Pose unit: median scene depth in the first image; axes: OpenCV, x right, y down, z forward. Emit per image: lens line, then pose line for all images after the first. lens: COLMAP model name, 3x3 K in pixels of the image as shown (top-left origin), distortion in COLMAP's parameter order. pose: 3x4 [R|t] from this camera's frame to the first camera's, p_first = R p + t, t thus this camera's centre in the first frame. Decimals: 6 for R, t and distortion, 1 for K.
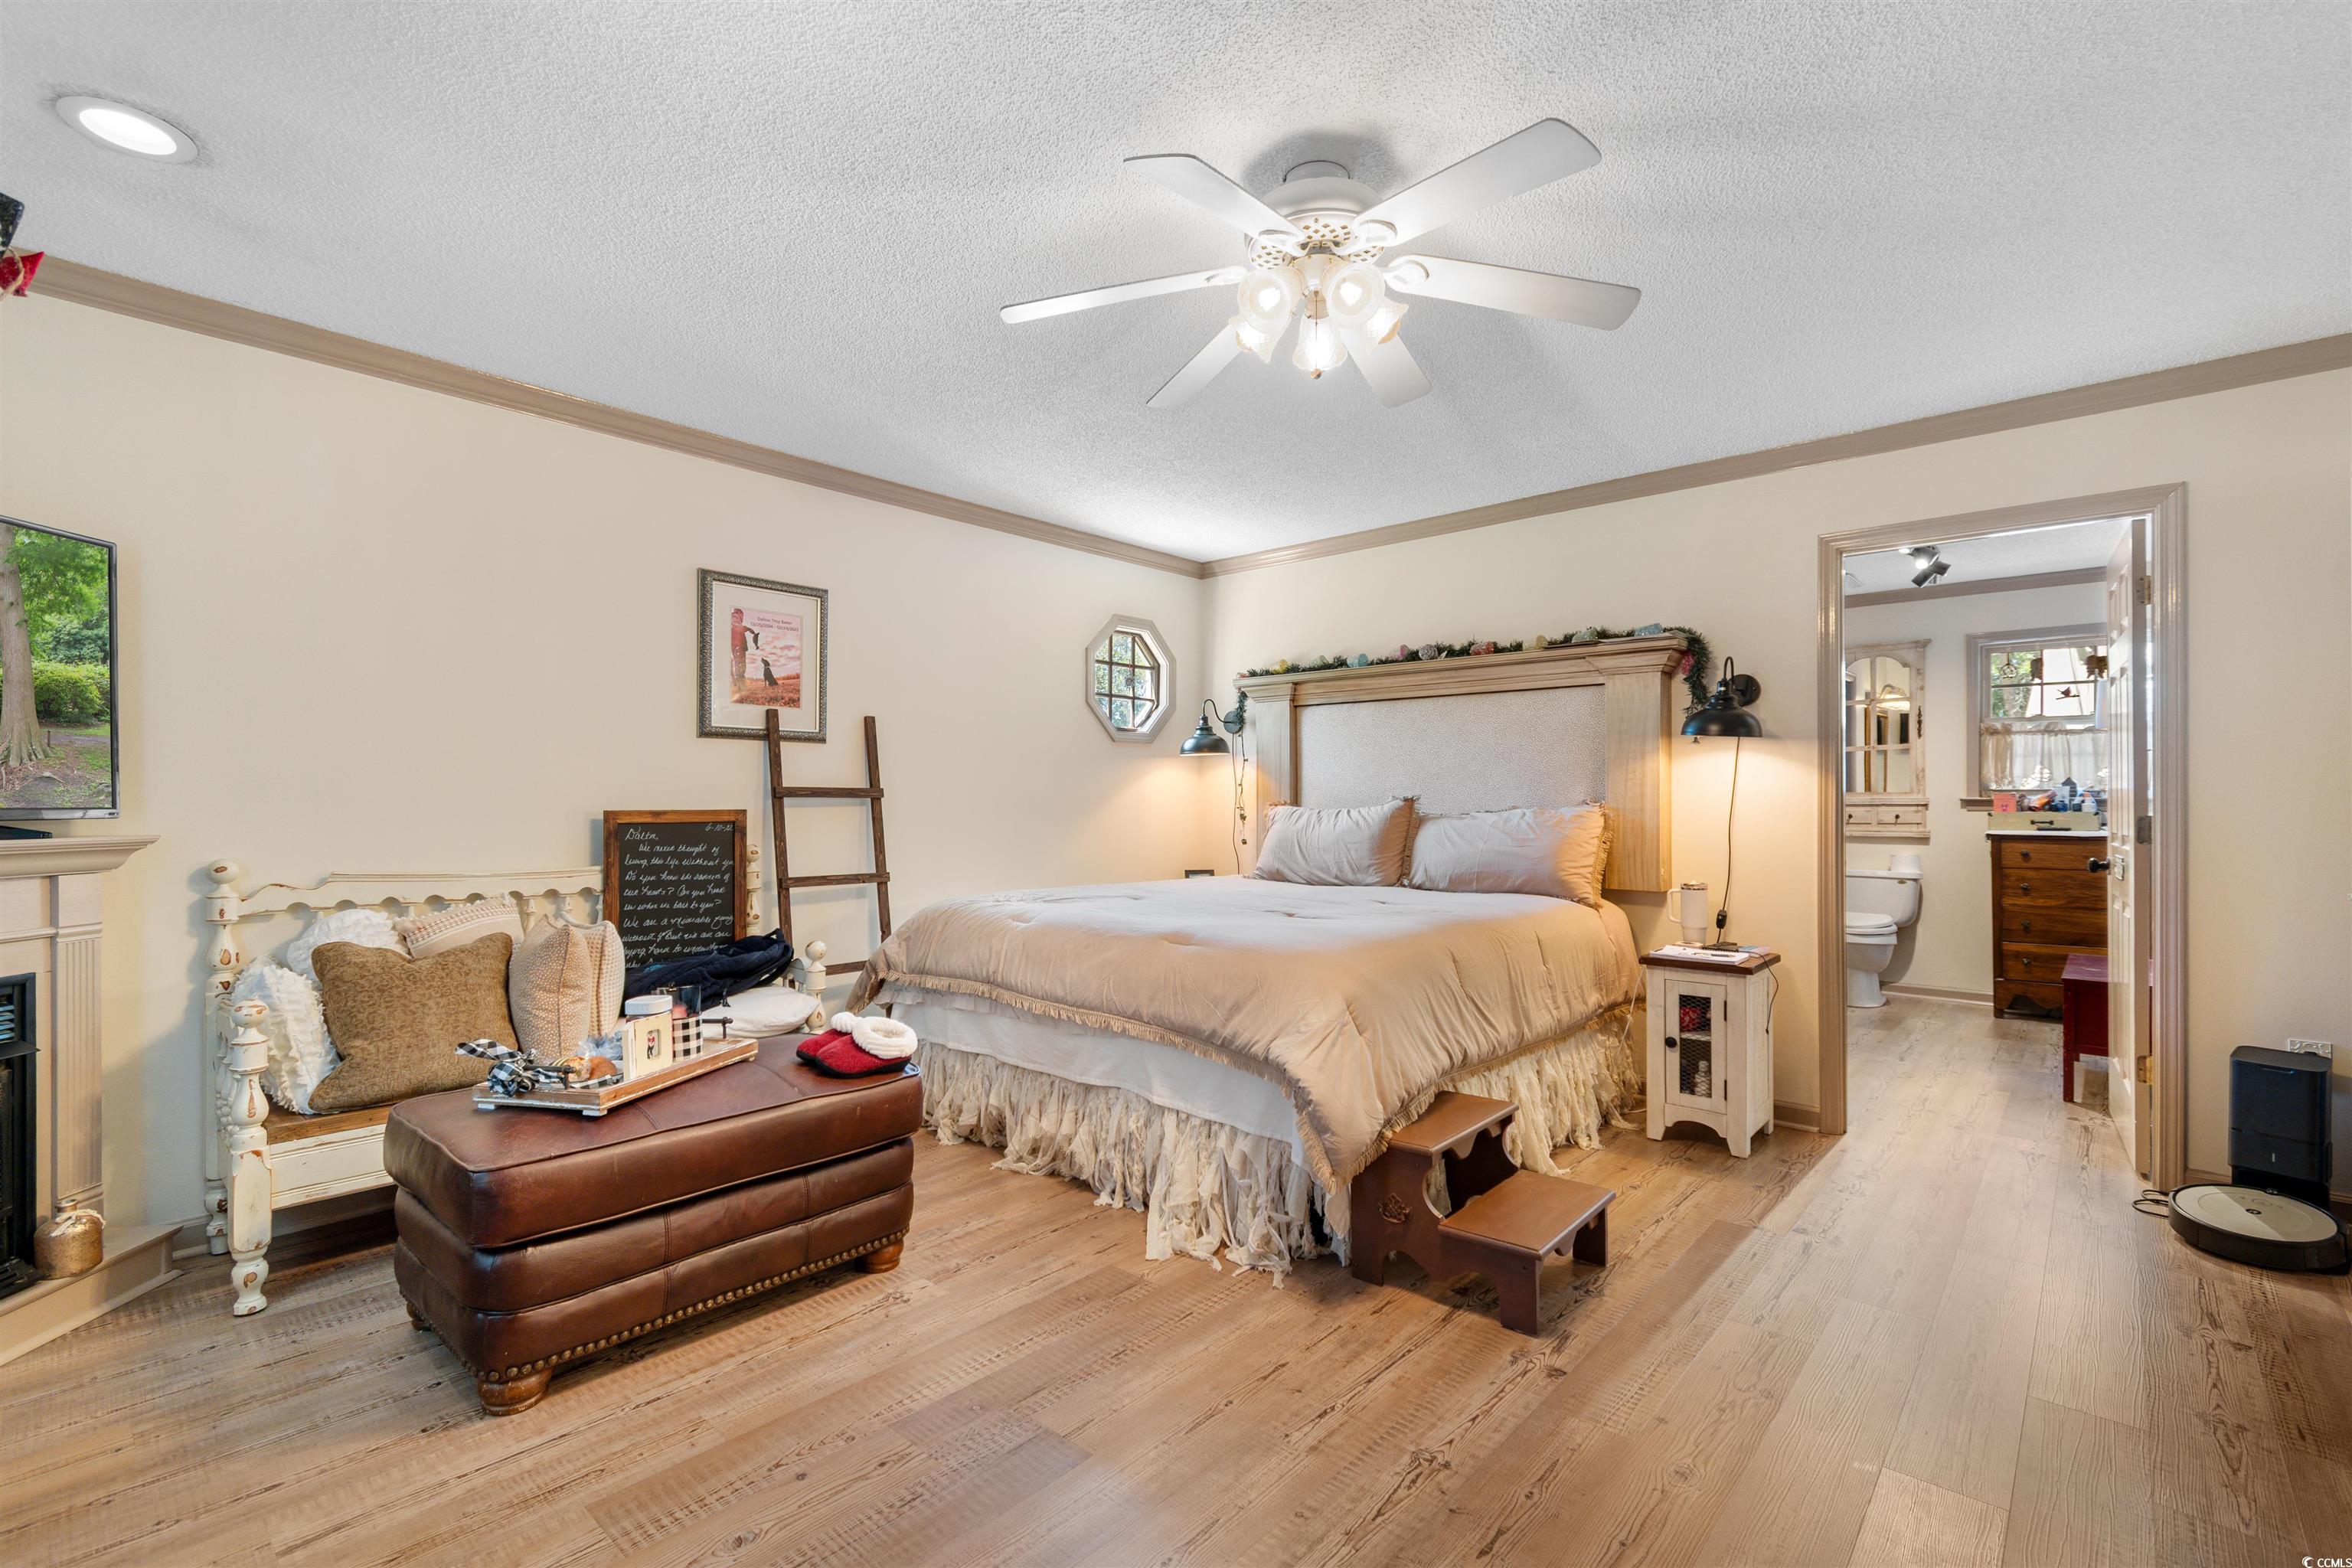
lens RADIAL K [[1057.0, 0, 1156.5], [0, 1057.0, 795.2], [0, 0, 1]] dist [0.001745, 0.000139]
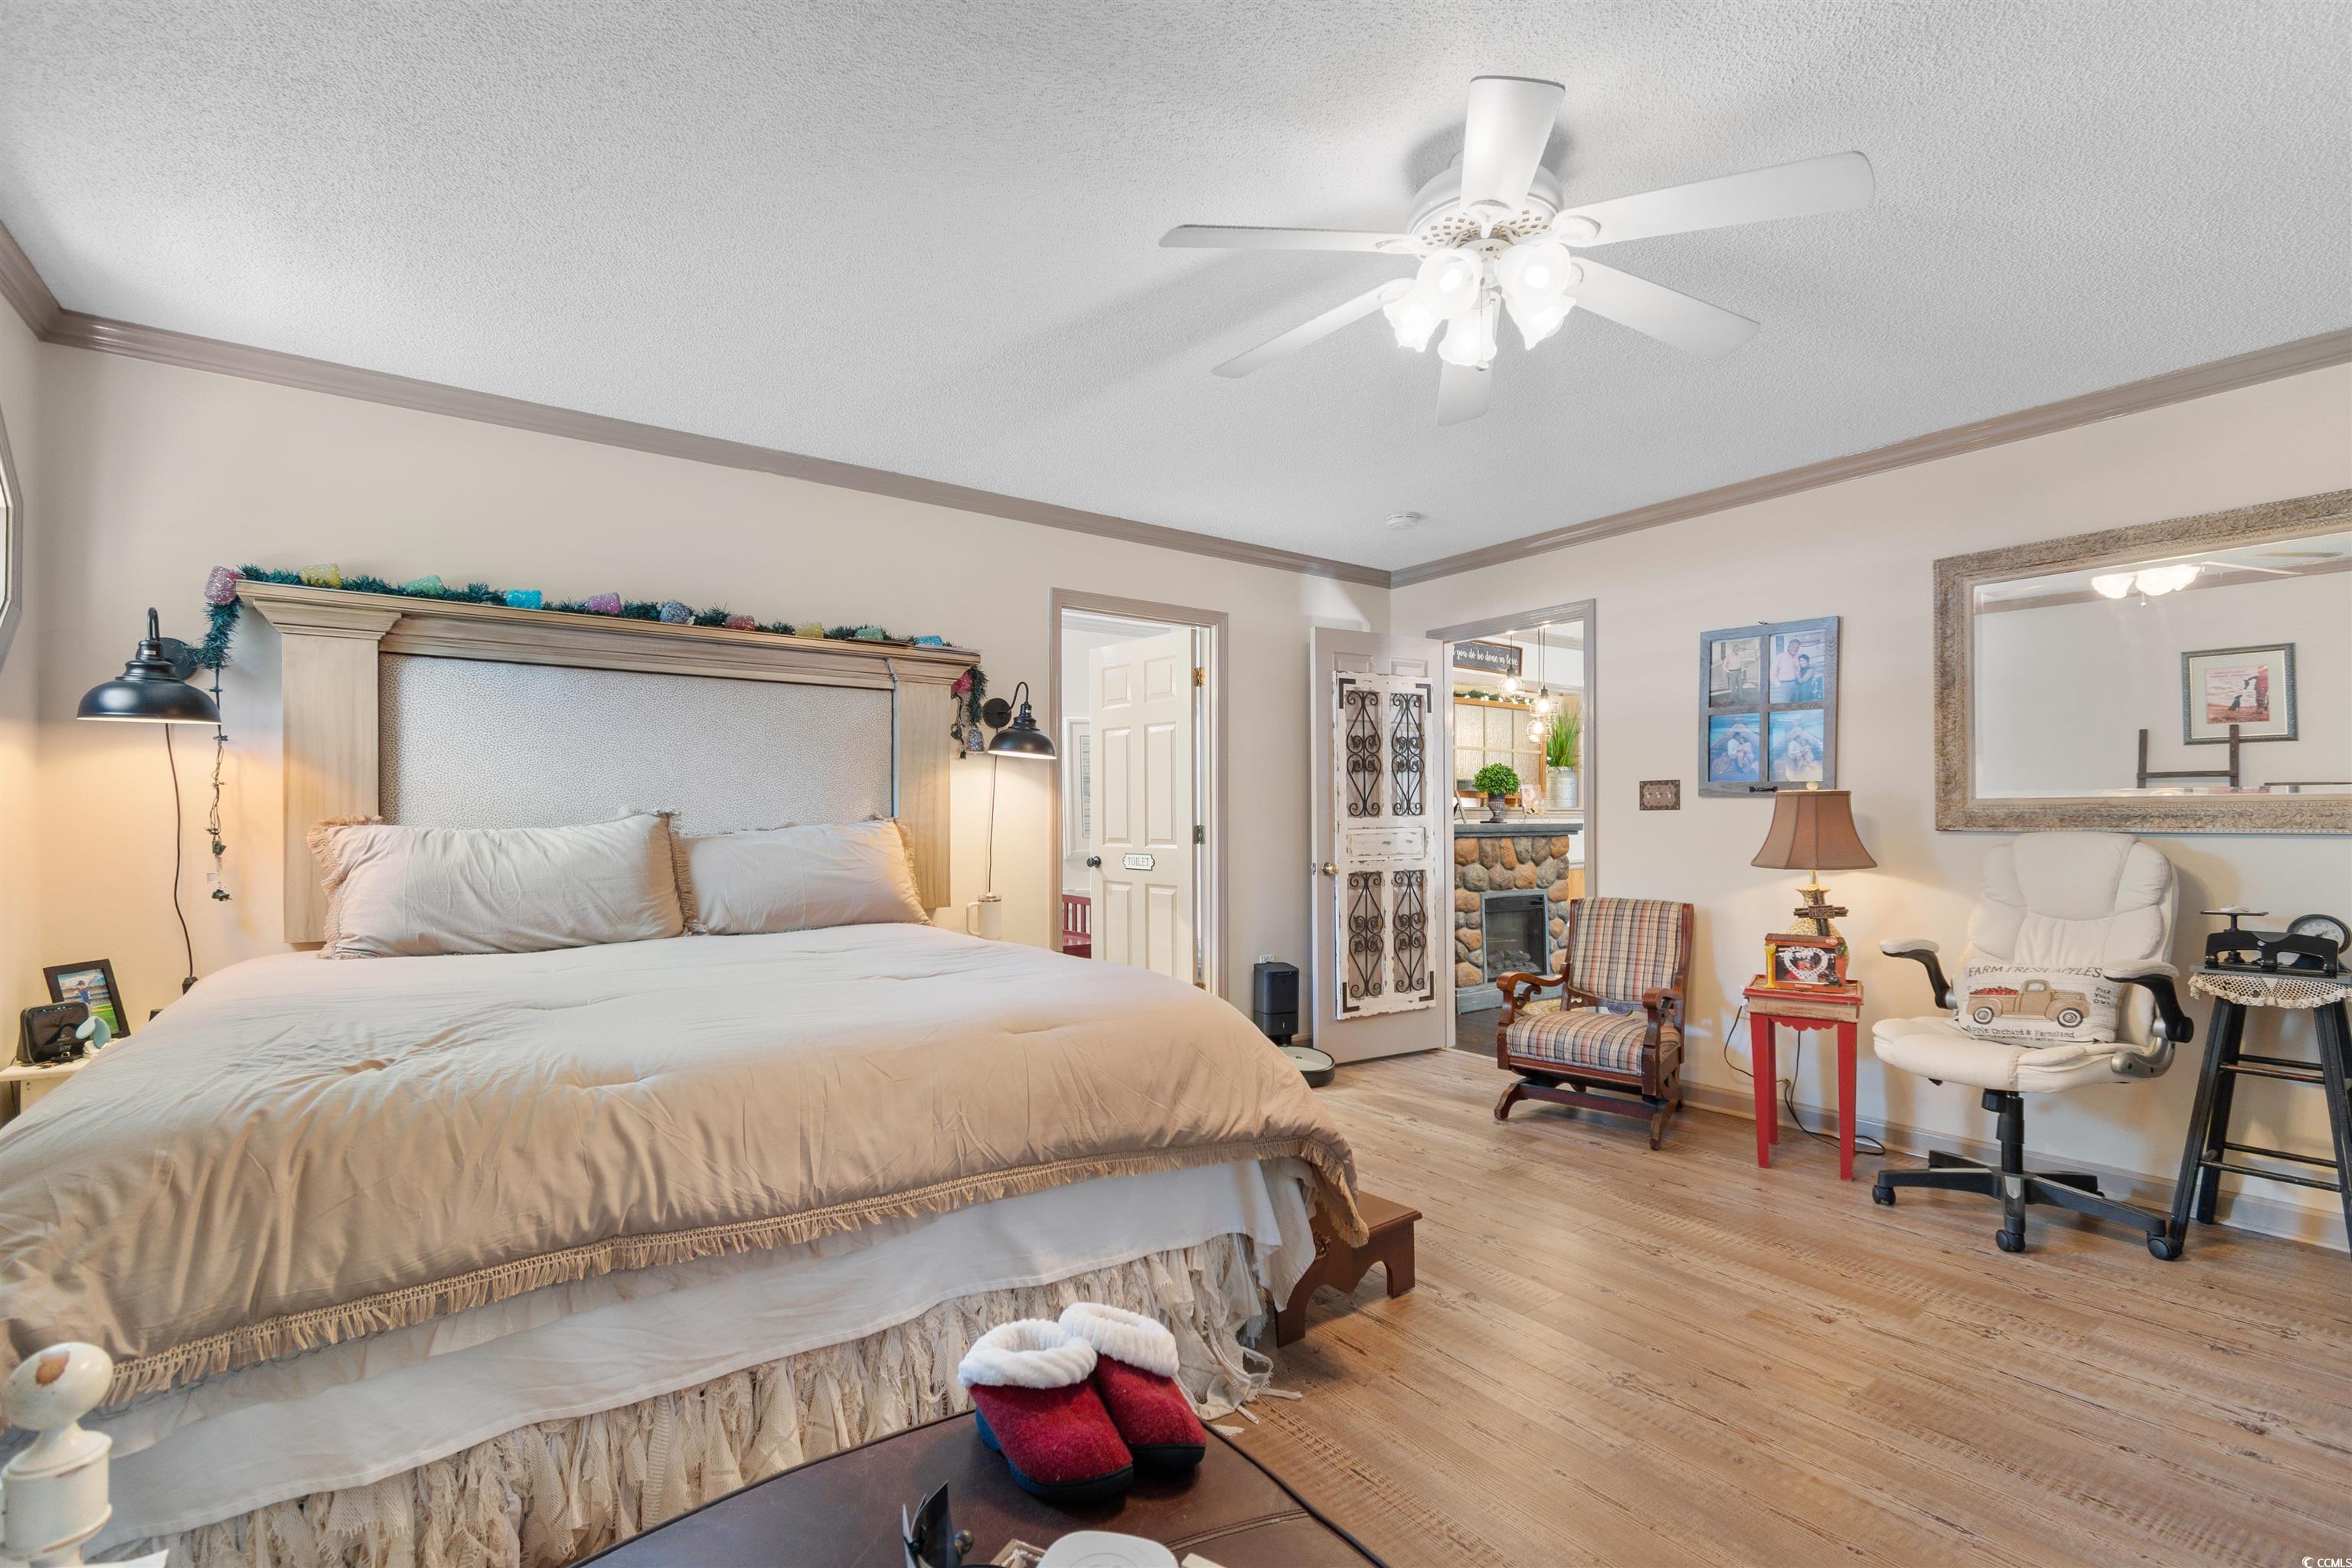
lens RADIAL K [[1064.3, 0, 1182.2], [0, 1064.3, 814.4], [0, 0, 1]] dist [0.000467, 0.000011]
pose [[0.183883, 0.003666, 0.982941, -0.481550], [-0.002561, 0.999991, -0.003251, 0.006996], [-0.982945, -0.001920, 0.183891, 0.621749]]
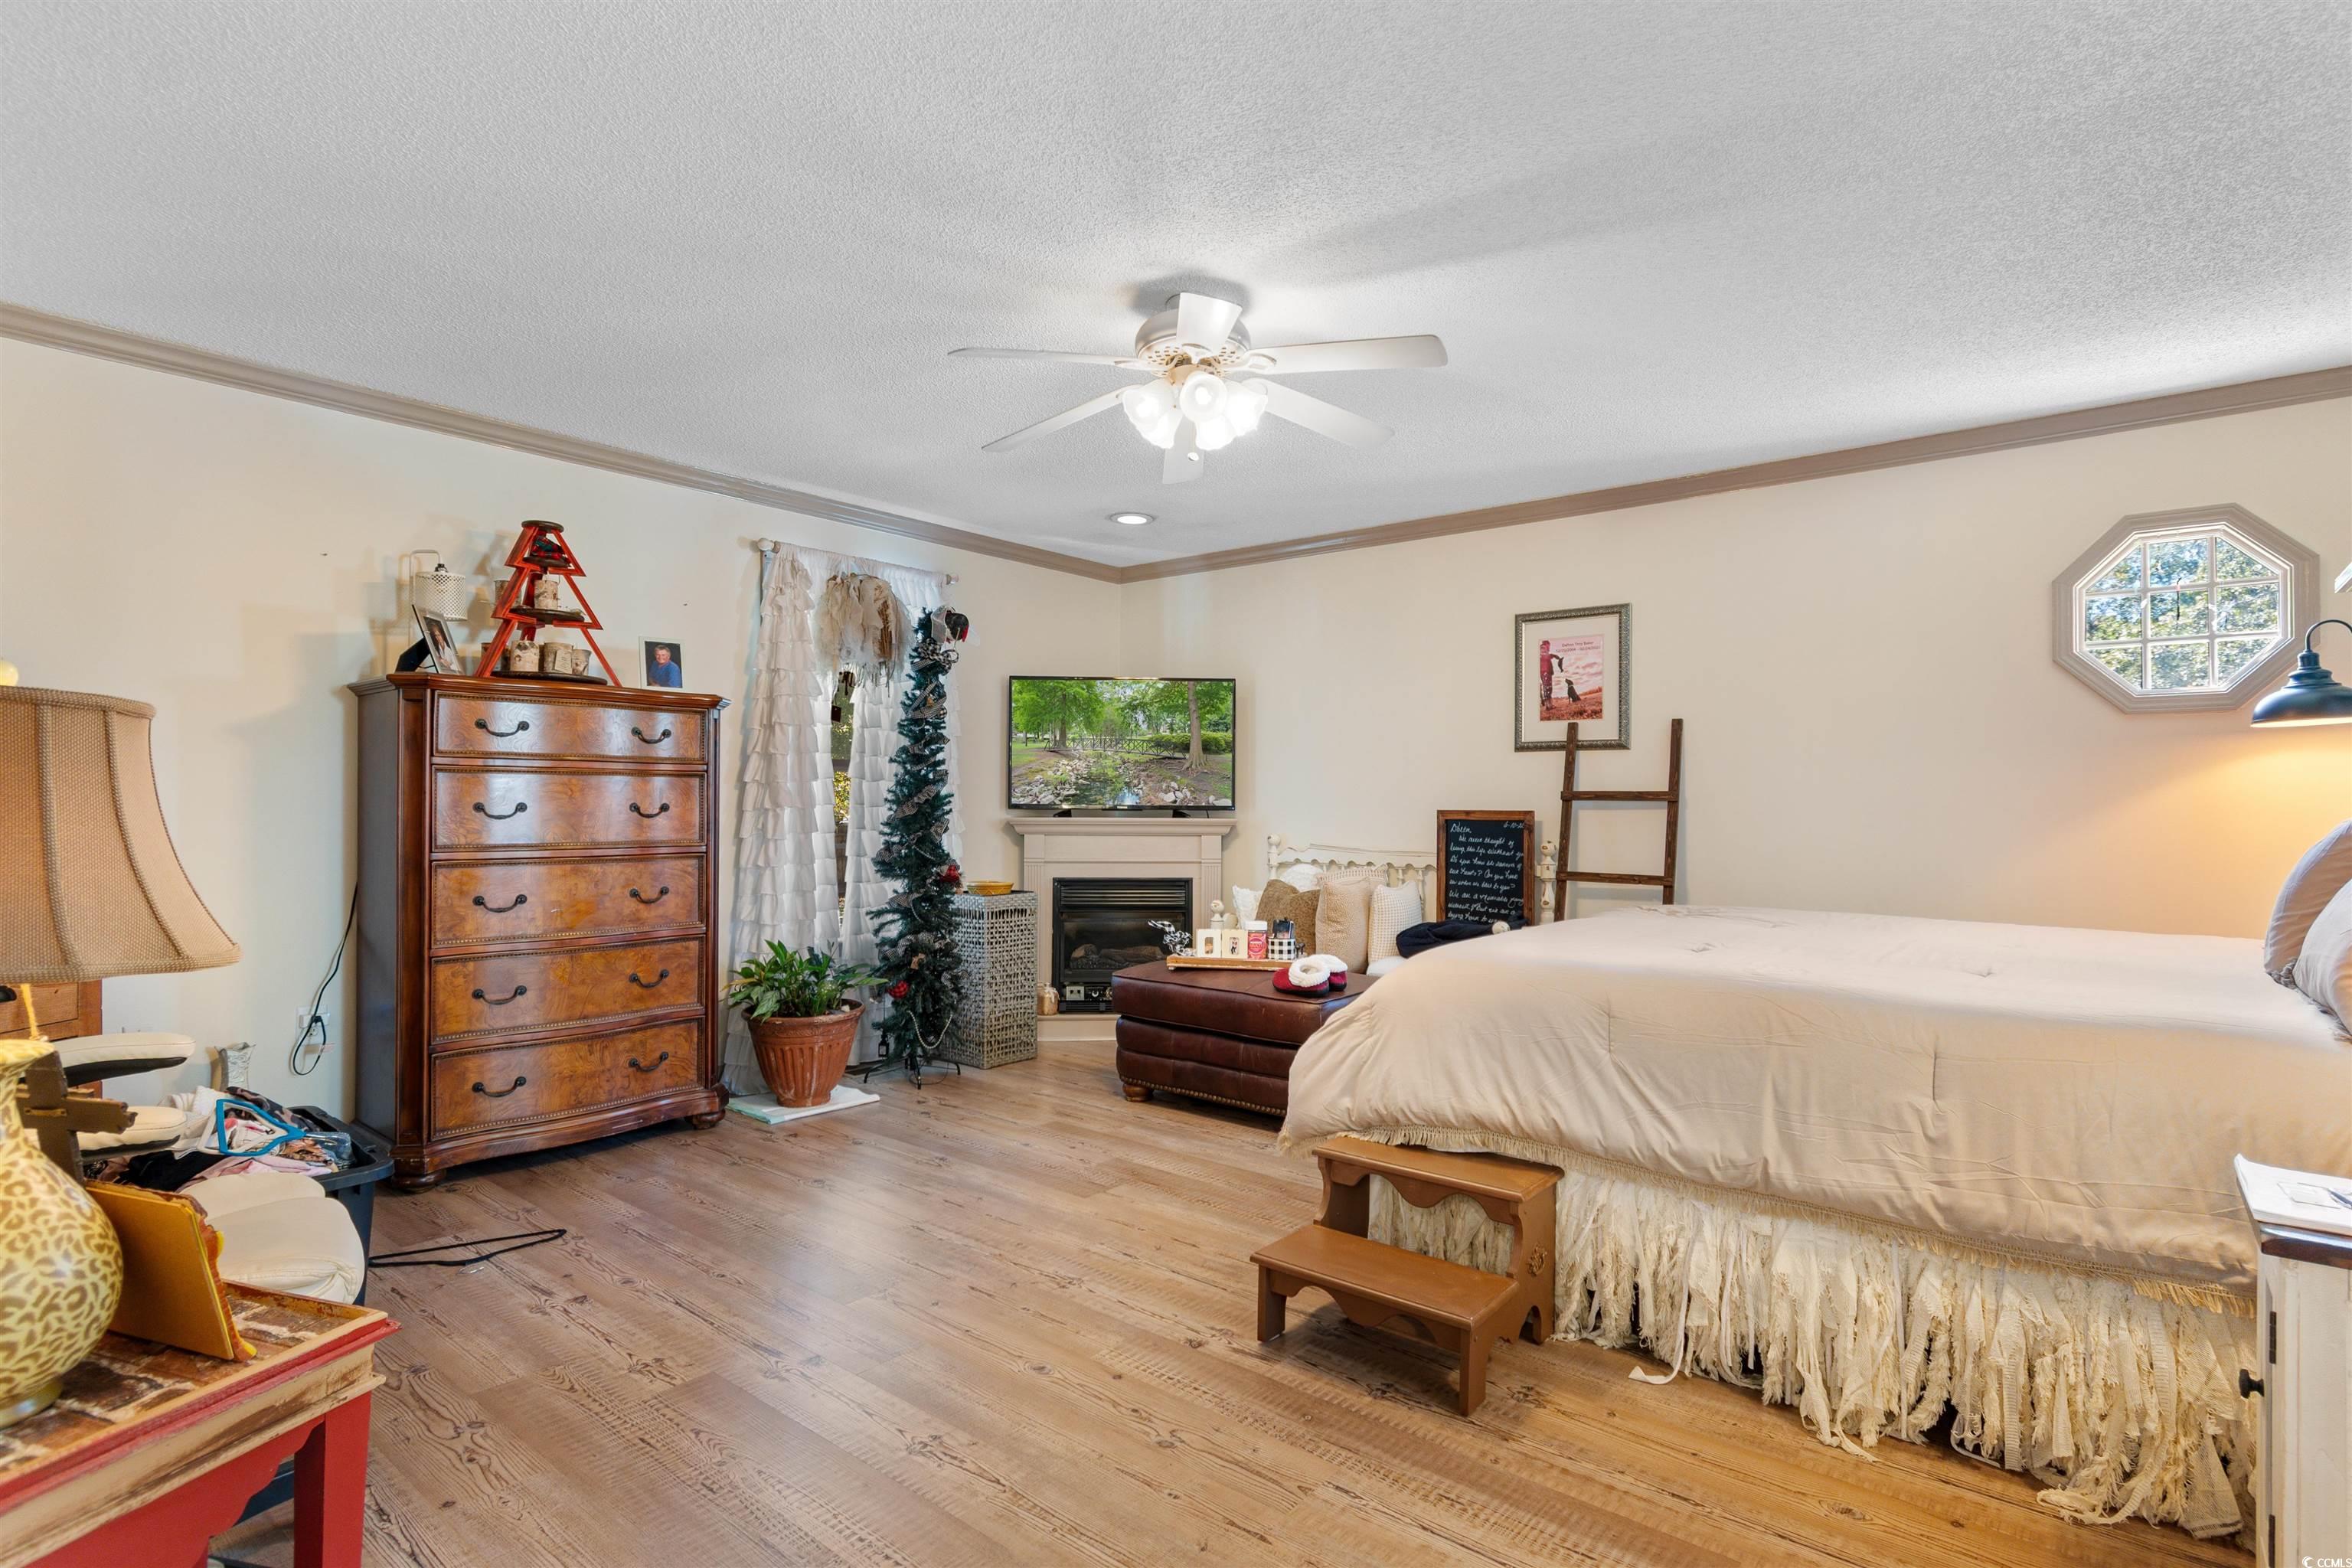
lens RADIAL K [[1159.8, 0, 1176.0], [0, 1159.8, 784.0], [0, 0, 1]] dist [-0.001856, -0.000291]
pose [[0.042214, -0.019787, -0.998913, 0.861500], [-0.003592, 0.999794, -0.019956, 0.010783], [0.999102, 0.004431, 0.042134, 0.525950]]
